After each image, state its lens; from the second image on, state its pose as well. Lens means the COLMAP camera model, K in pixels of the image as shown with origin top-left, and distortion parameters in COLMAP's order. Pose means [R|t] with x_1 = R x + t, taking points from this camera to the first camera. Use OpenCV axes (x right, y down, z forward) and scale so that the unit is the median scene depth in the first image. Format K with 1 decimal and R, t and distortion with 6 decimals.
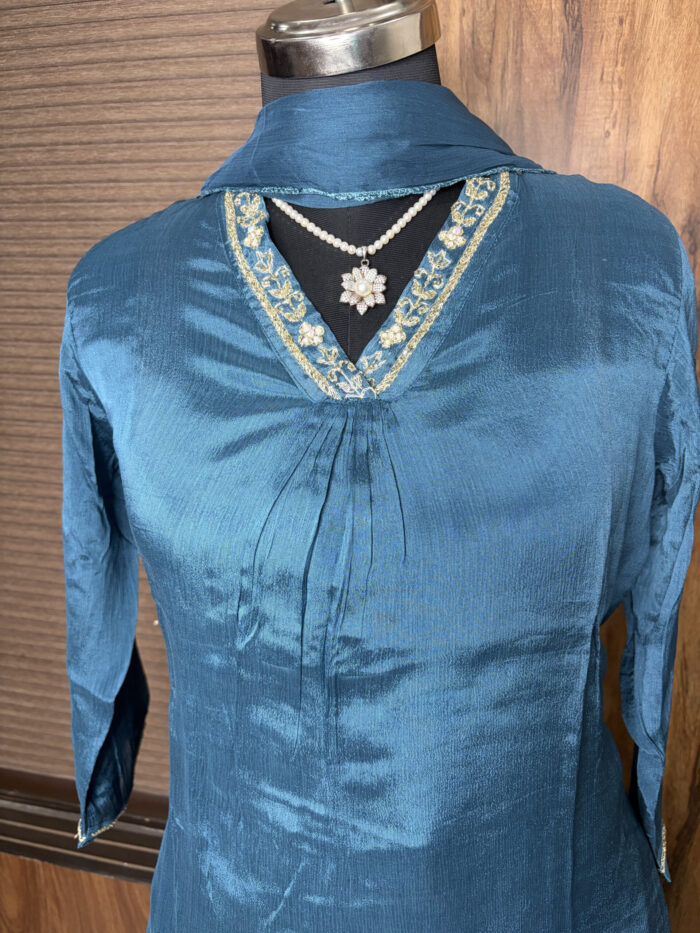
lens RADIAL K [[691.8, 0, 346.8], [0, 691.8, 453.4], [0, 0, 1]] dist [0.036432, -0.054593]
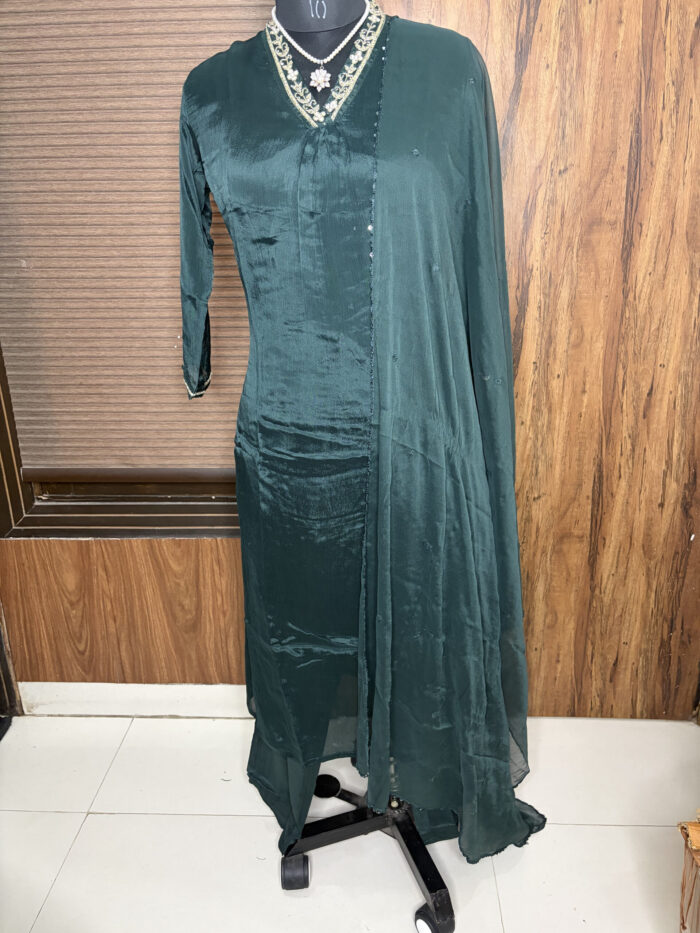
lens RADIAL K [[691.8, 0, 346.3], [0, 691.8, 462.1], [0, 0, 1]] dist [0.036432, -0.054593]
pose [[0.984181, -0.077120, 0.159502, -0.194921], [0.059141, 0.991655, 0.114551, 0.416650], [-0.167005, -0.103305, 0.980529, -0.778320]]
